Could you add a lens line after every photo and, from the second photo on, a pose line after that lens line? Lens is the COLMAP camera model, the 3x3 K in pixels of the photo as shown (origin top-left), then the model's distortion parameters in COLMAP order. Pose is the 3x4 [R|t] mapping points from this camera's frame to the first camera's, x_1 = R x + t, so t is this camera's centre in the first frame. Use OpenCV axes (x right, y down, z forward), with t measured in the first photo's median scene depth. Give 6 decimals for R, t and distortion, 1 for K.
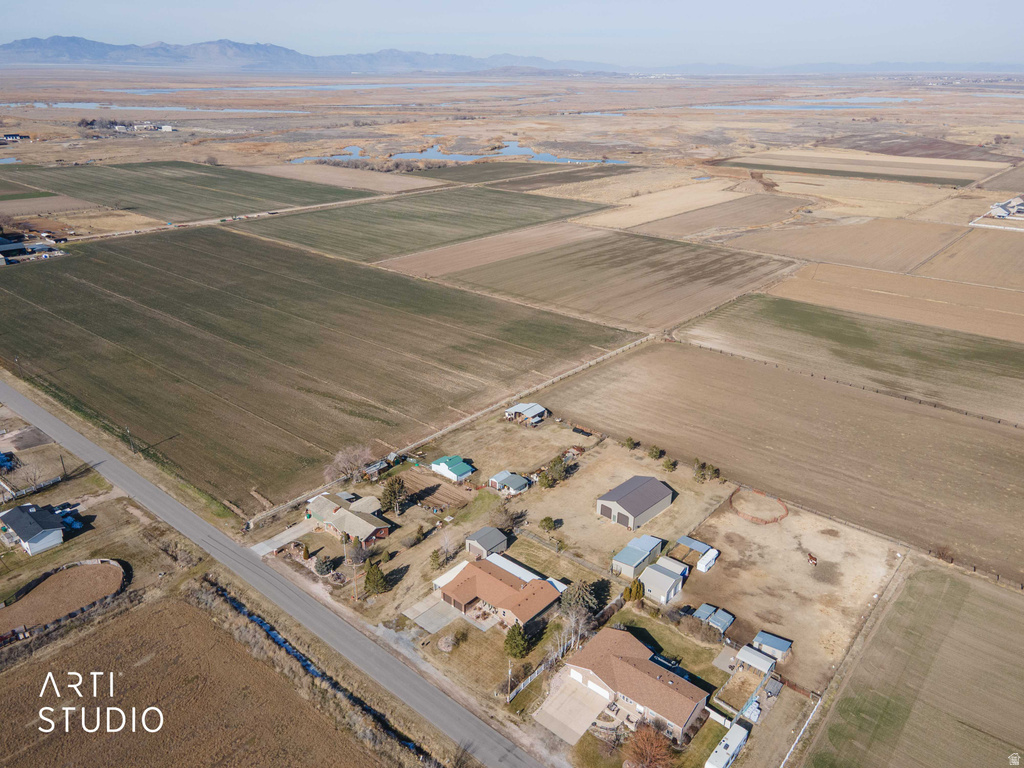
lens RADIAL K [[744.6, 0, 502.2], [0, 744.6, 381.3], [0, 0, 1]] dist [0.039459, 0.009010]
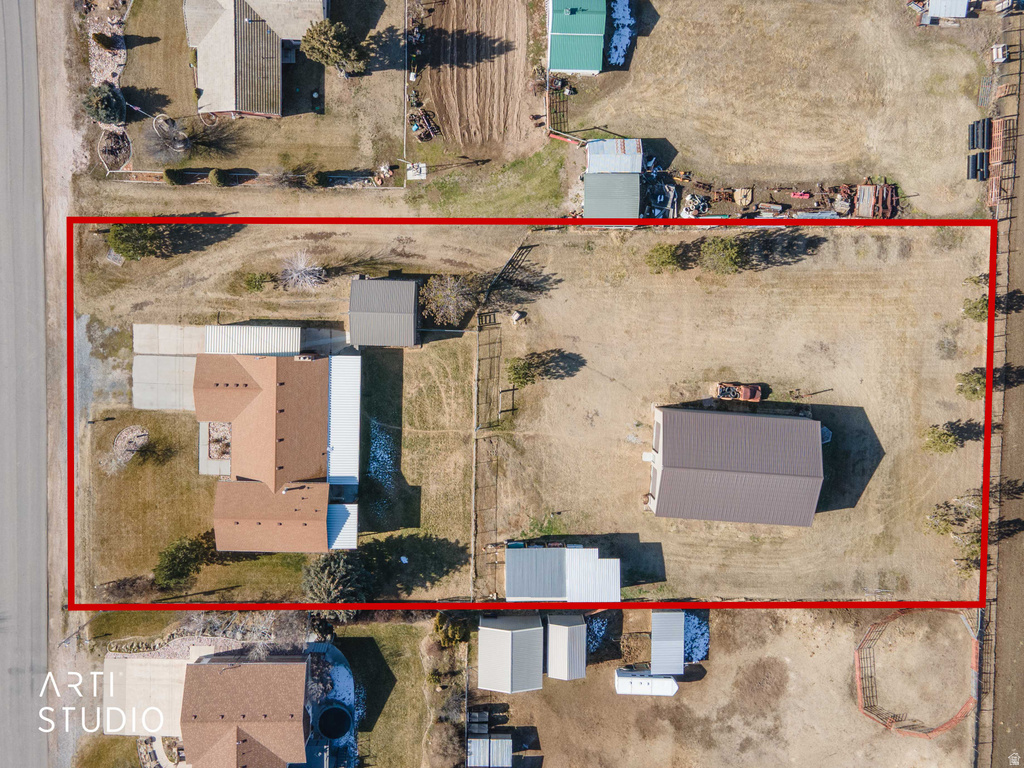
lens RADIAL K [[744.6, 0, 502.2], [0, 744.6, 381.3], [0, 0, 1]] dist [0.039459, 0.009010]
pose [[0.646620, 0.762211, 0.030273, 0.037509], [-0.298159, 0.216015, 0.929752, -0.191248], [0.702128, -0.610222, 0.366940, 0.706273]]
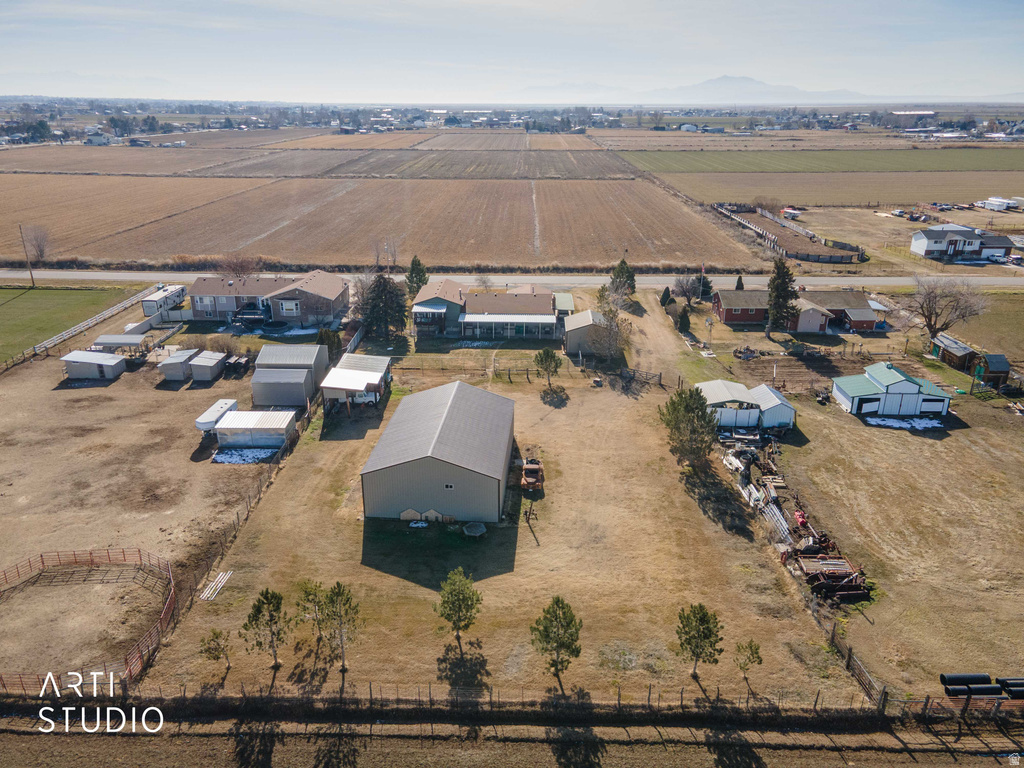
lens RADIAL K [[744.6, 0, 502.2], [0, 744.6, 381.3], [0, 0, 1]] dist [0.039459, 0.009010]
pose [[-0.773768, 0.215162, -0.595809, 0.328871], [-0.252671, 0.757663, 0.601751, -0.079103], [0.580896, 0.616159, -0.531891, 1.075671]]
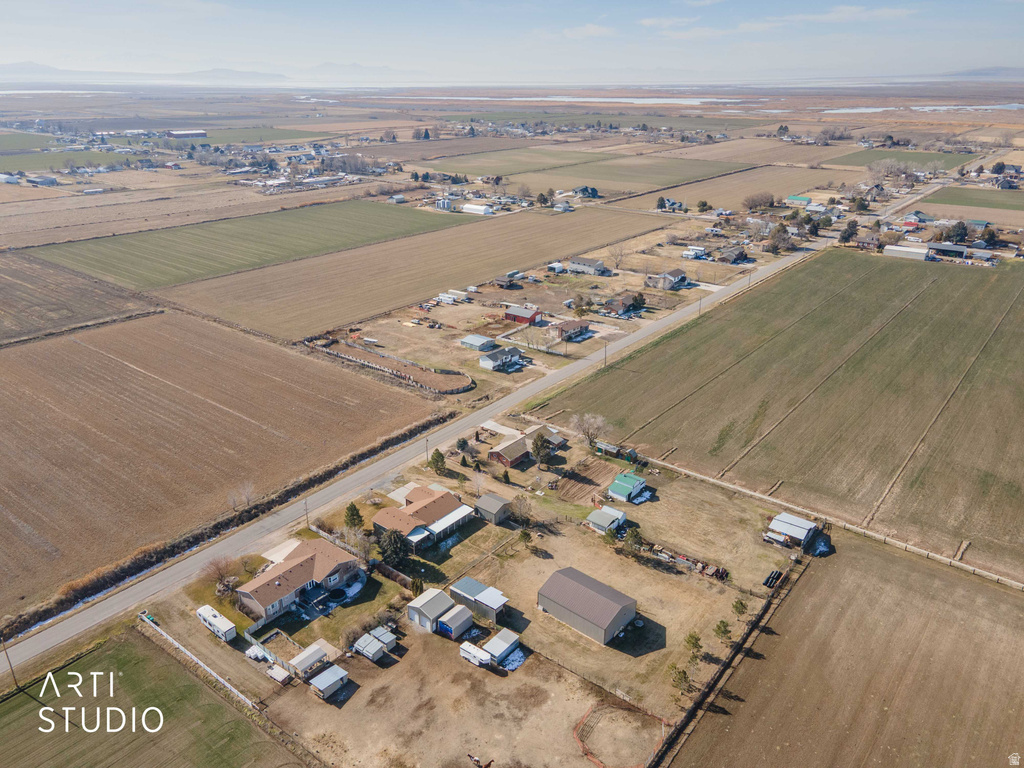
lens RADIAL K [[744.6, 0, 502.2], [0, 744.6, 381.3], [0, 0, 1]] dist [0.039459, 0.009010]
pose [[0.037649, 0.373997, -0.926665, 0.758499], [-0.386857, 0.860469, 0.331563, -0.254361], [0.921371, 0.346004, 0.177079, 0.624978]]
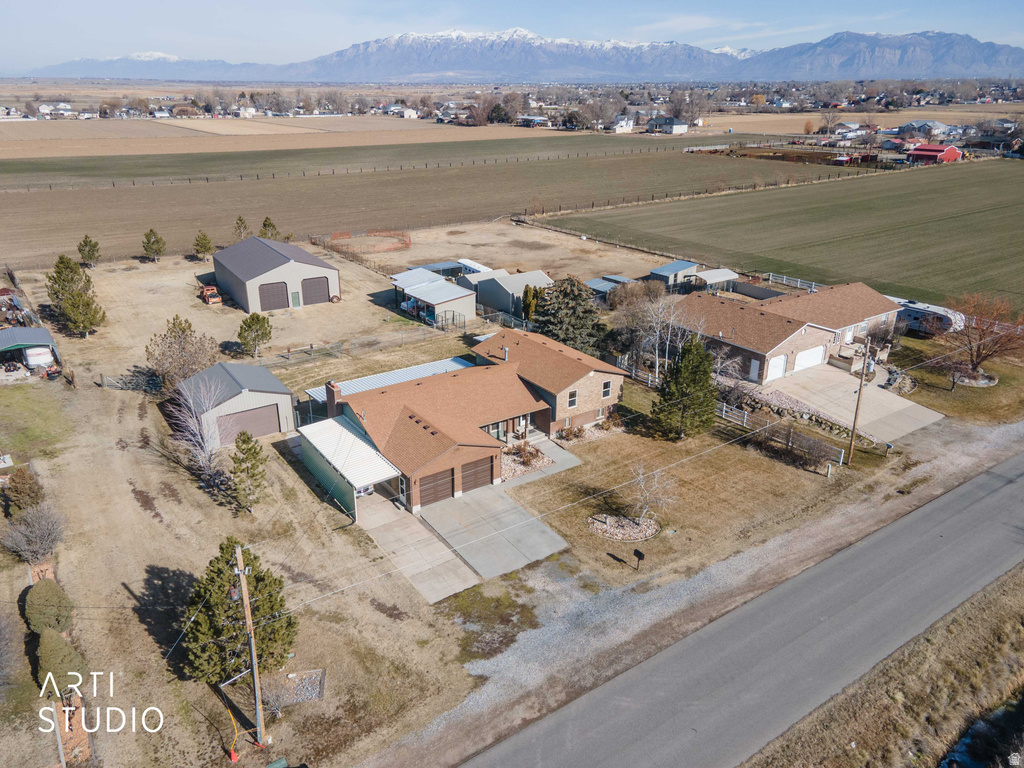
lens RADIAL K [[744.6, 0, 502.2], [0, 744.6, 381.3], [0, 0, 1]] dist [0.039459, 0.009010]
pose [[0.247206, -0.367599, 0.896527, -0.240105], [0.375288, 0.889352, 0.261176, 0.136099], [-0.893335, 0.271892, 0.357808, 0.636571]]
